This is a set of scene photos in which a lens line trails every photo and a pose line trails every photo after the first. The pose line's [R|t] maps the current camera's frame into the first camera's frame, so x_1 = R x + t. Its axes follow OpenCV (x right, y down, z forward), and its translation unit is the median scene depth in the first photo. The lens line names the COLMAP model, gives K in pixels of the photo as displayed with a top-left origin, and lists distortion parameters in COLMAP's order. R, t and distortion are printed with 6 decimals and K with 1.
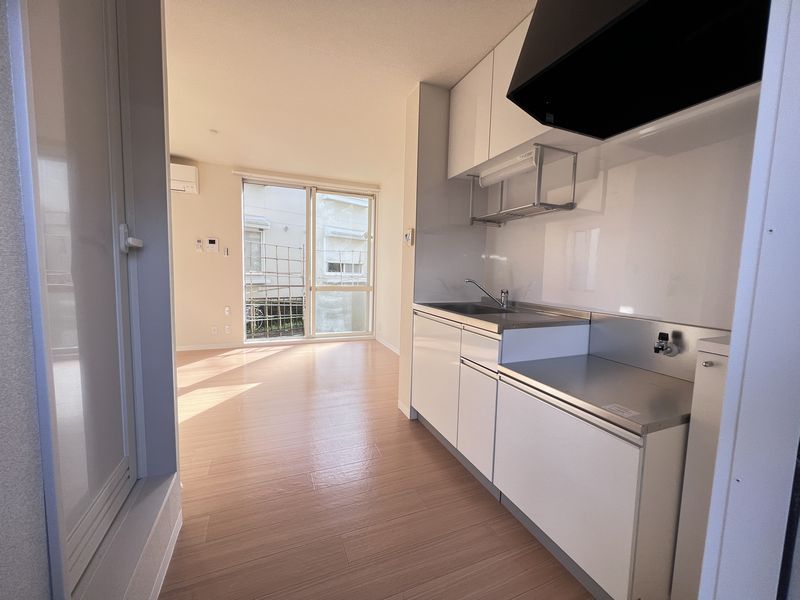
lens RADIAL K [[323.6, 0, 401.2], [0, 323.6, 301.9], [0, 0, 1]] dist [-0.000049, 0.000319]
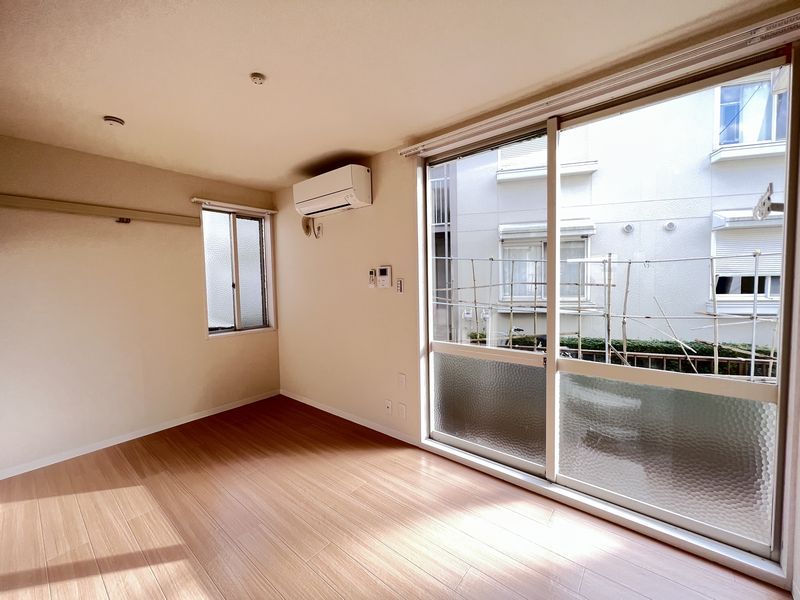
lens RADIAL K [[330.8, 0, 402.2], [0, 330.8, 298.5], [0, 0, 1]] dist [-0.001977, -0.001409]
pose [[0.469250, 0.000665, -0.883065, 0.009567], [-0.052133, 0.998276, -0.026951, -0.099272], [0.881525, 0.058684, 0.468476, 0.616816]]
